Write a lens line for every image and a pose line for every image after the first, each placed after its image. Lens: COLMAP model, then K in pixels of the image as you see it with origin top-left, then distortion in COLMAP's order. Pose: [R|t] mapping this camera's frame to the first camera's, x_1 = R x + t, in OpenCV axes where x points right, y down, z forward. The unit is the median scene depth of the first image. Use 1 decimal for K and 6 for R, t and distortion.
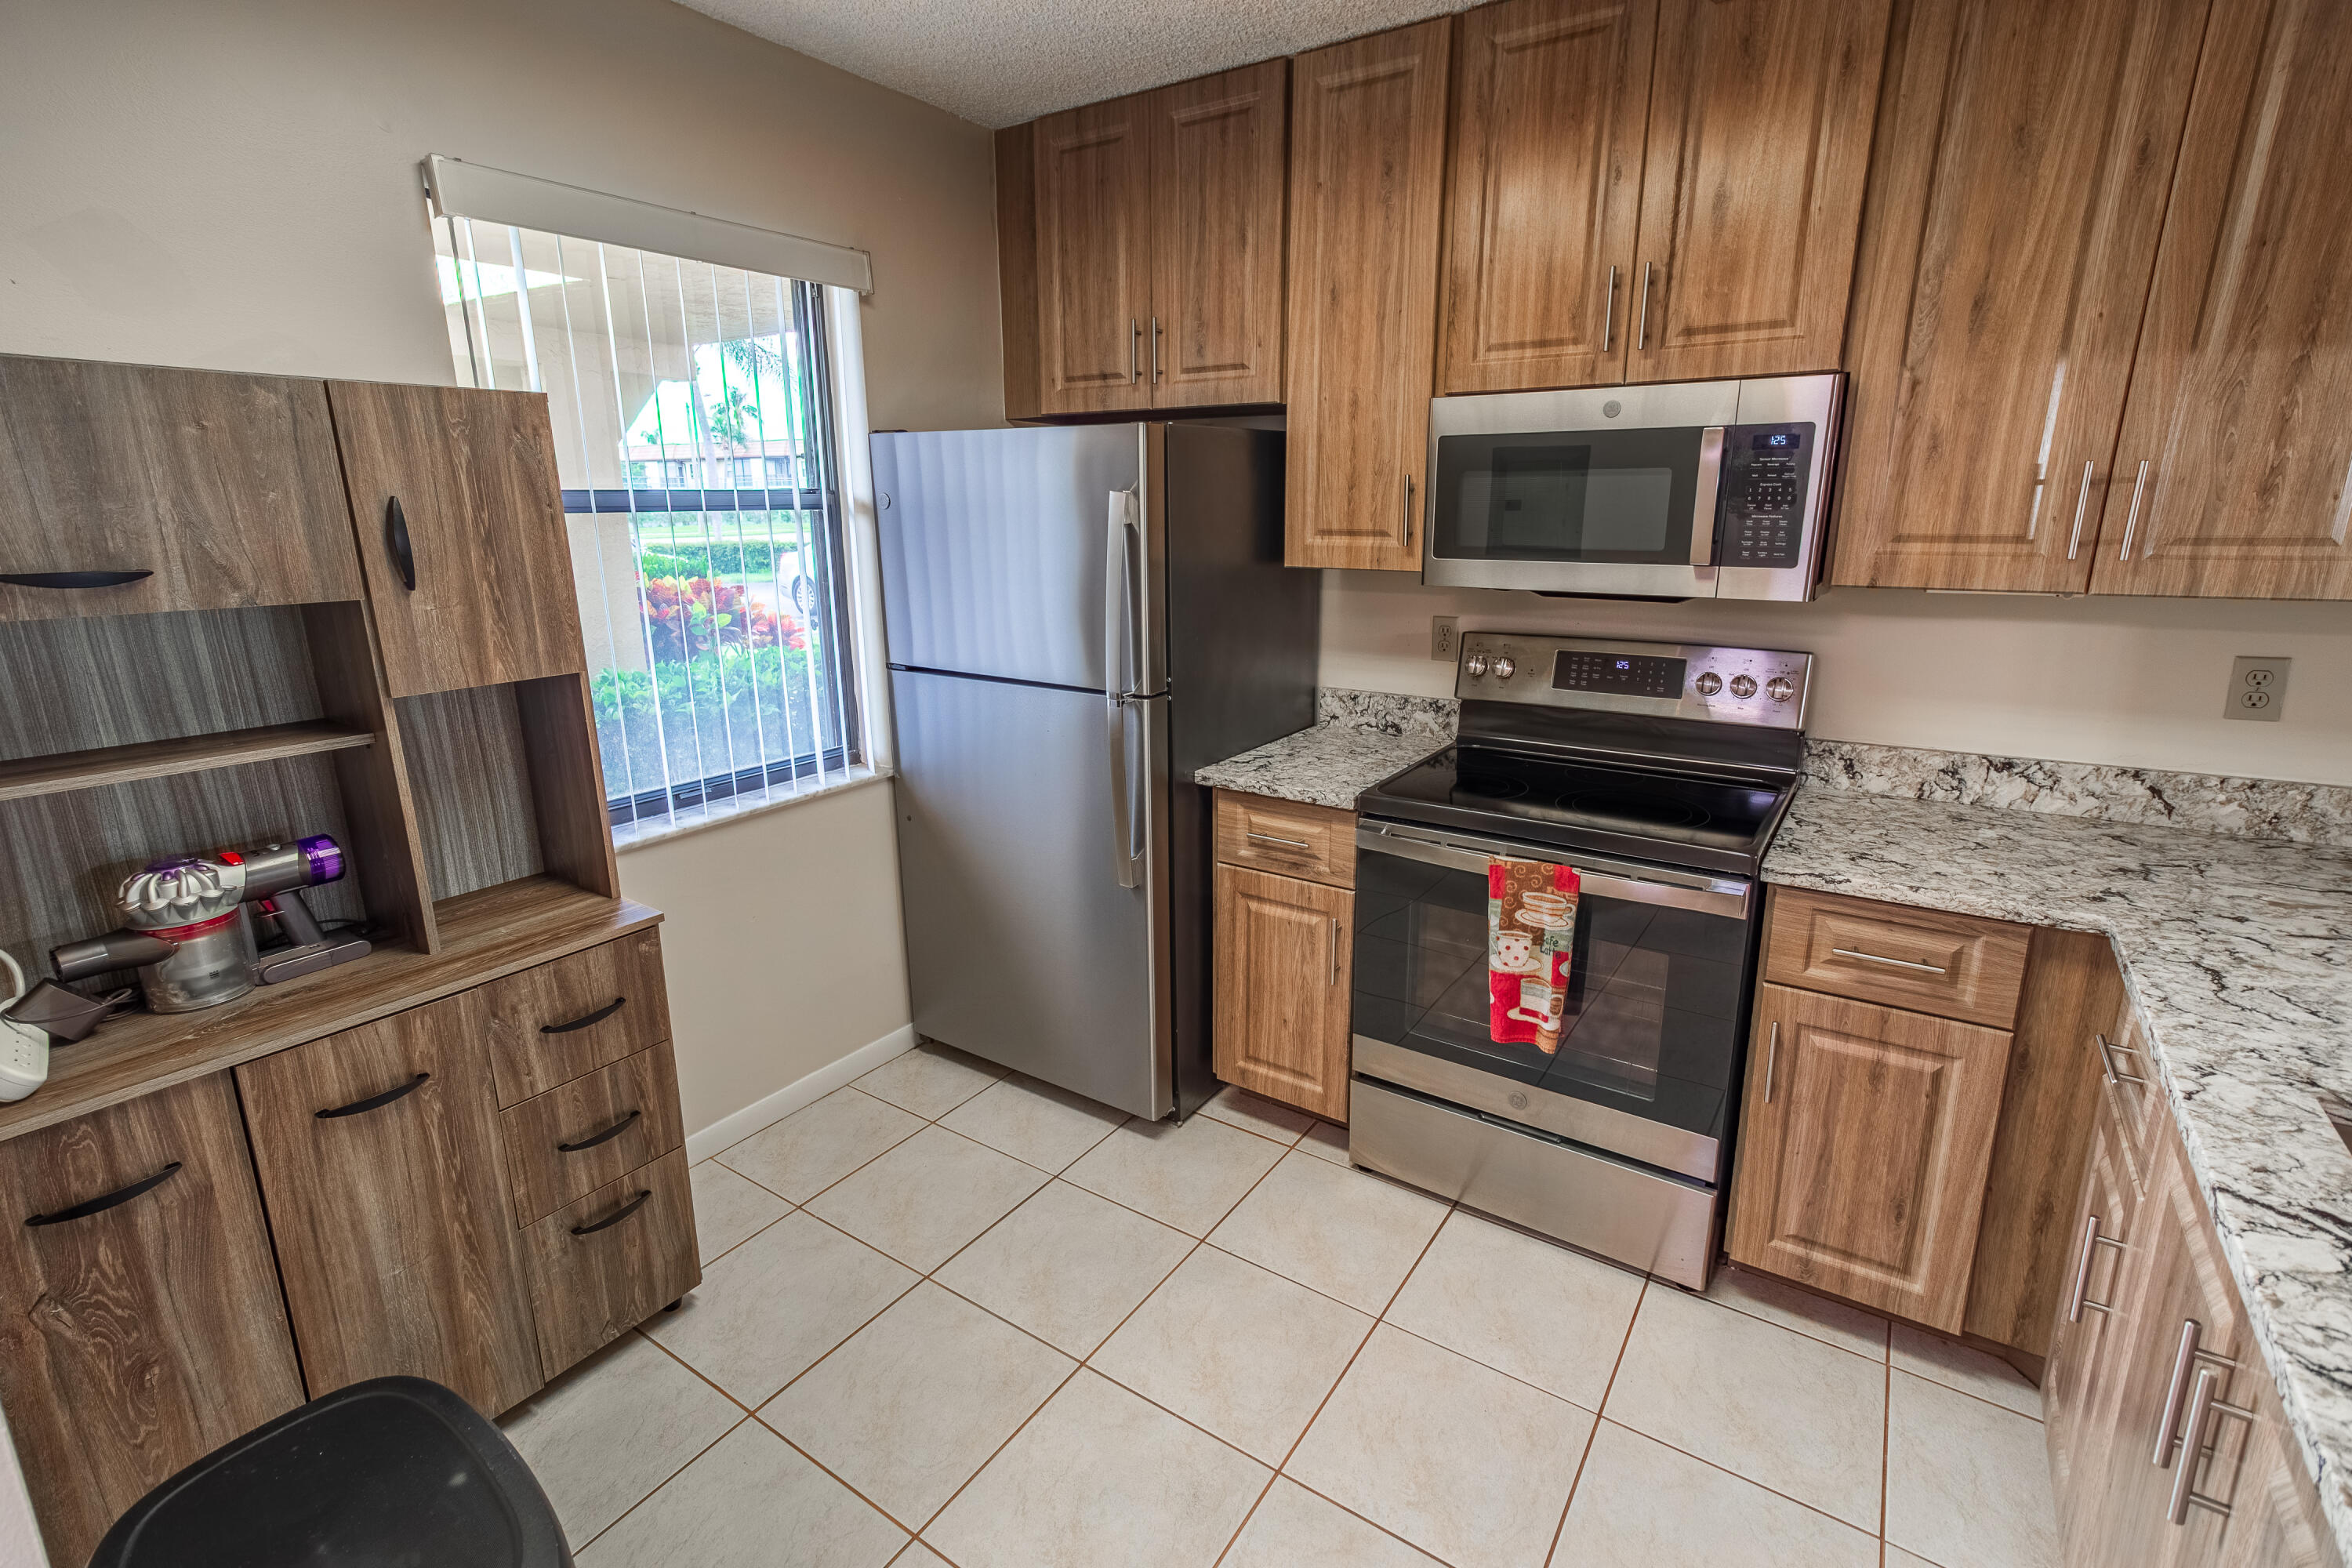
lens RADIAL K [[1078.6, 0, 1179.3], [0, 1078.6, 767.0], [0, 0, 1]] dist [-0.001407, 0.010328]
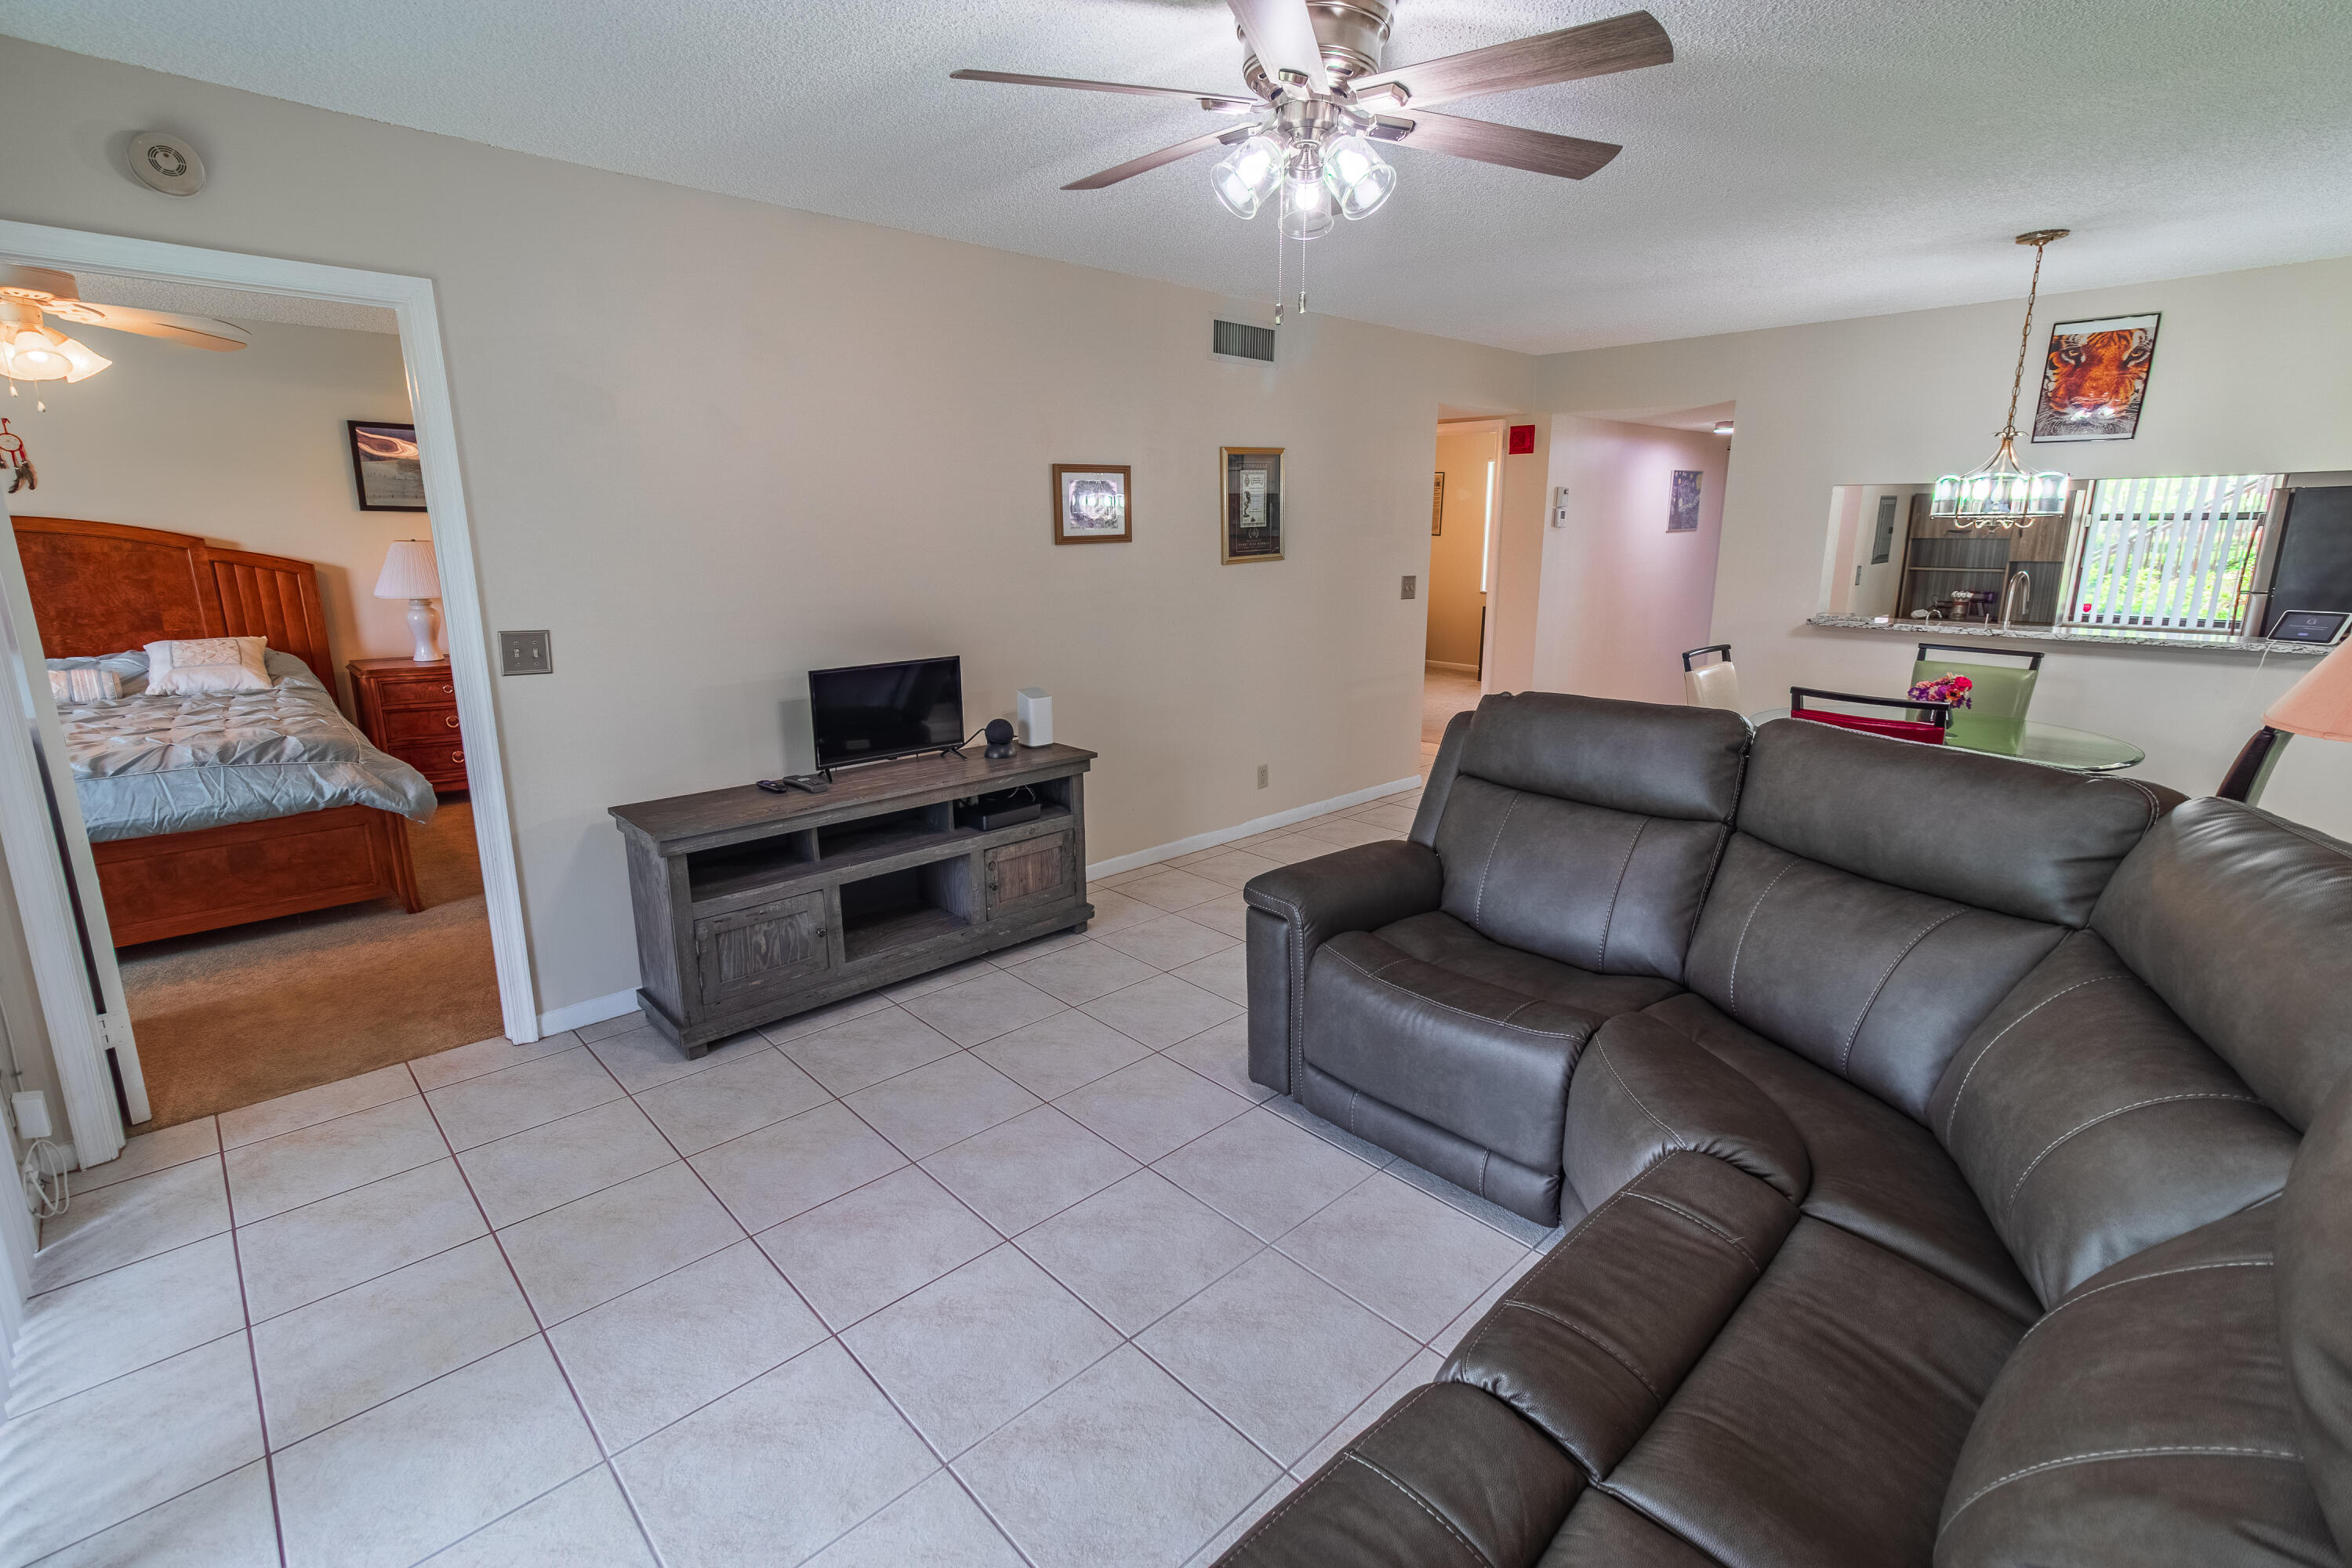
lens RADIAL K [[1078.6, 0, 1179.3], [0, 1078.6, 767.0], [0, 0, 1]] dist [-0.001407, 0.010328]
pose [[-0.214028, 0.228029, -0.949839, 3.693974], [-0.232753, 0.932461, 0.276303, 0.242371], [0.948693, 0.280214, -0.146498, -1.137347]]
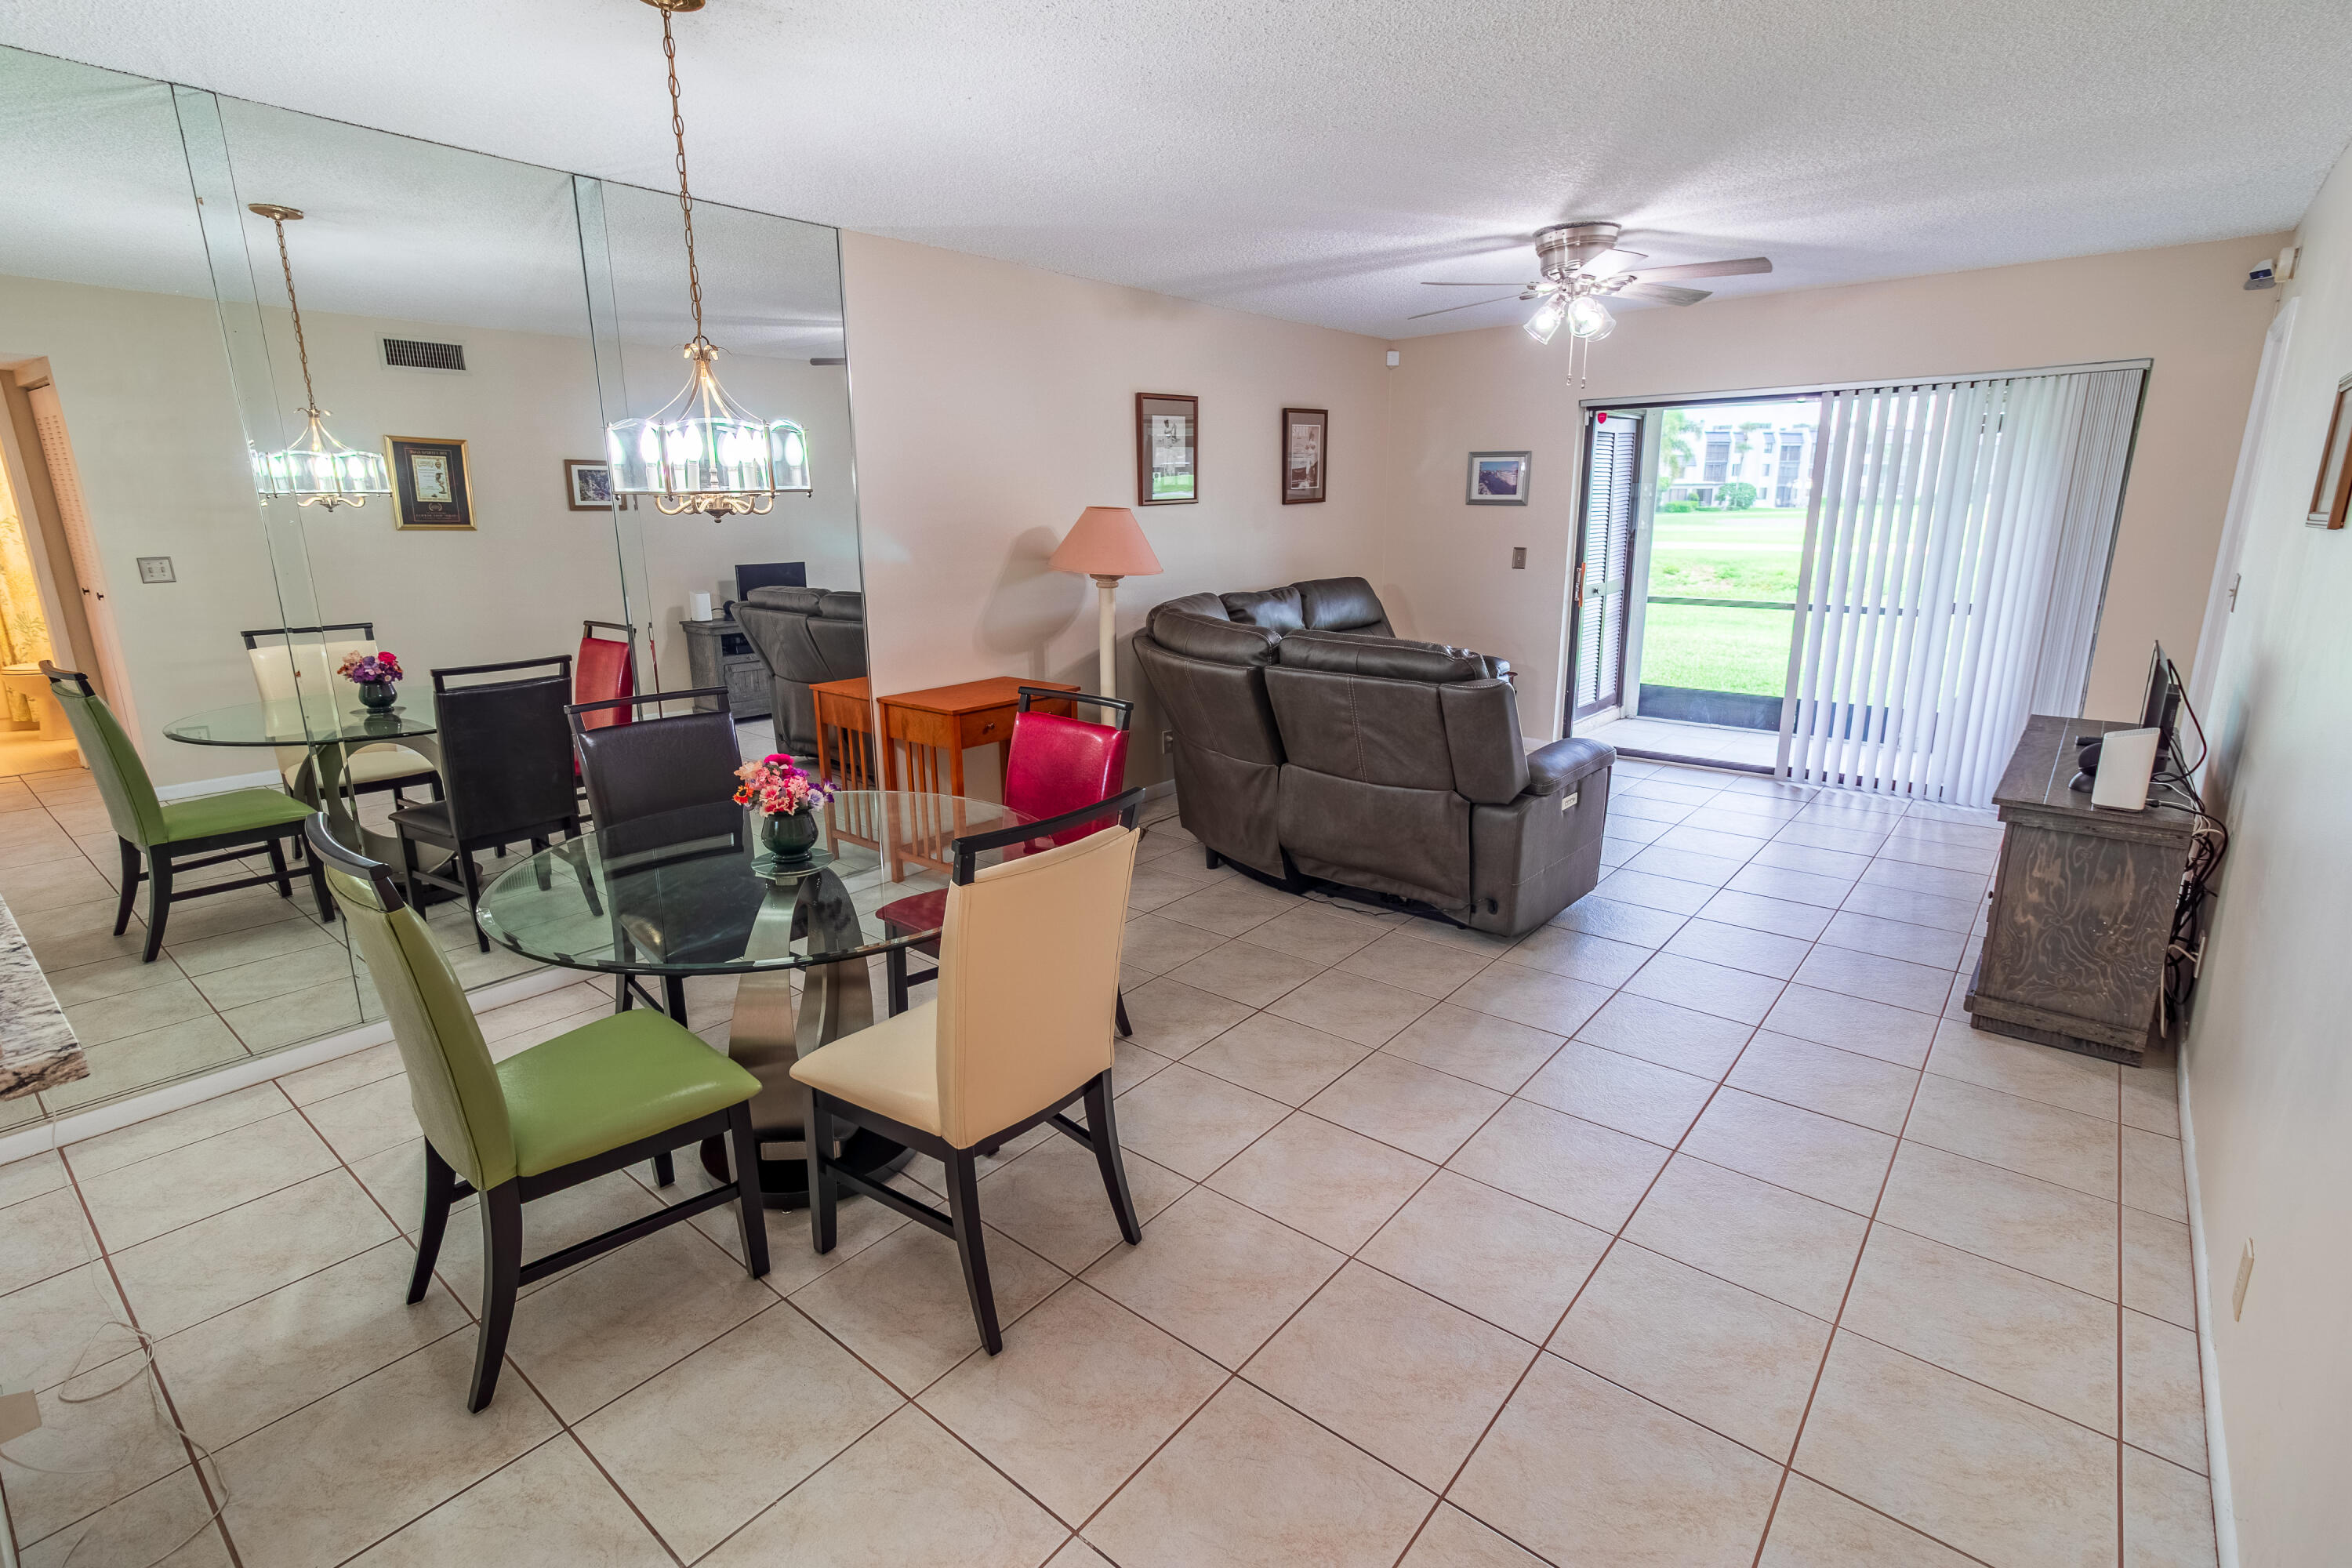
lens RADIAL K [[1106.0, 0, 1178.0], [0, 1106.0, 766.7], [0, 0, 1]] dist [0.002253, 0.008737]
pose [[0.097525, -0.226827, 0.969040, 0.258350], [0.246453, 0.948859, 0.197300, 0.180847], [-0.964235, 0.219581, 0.148440, -0.733943]]
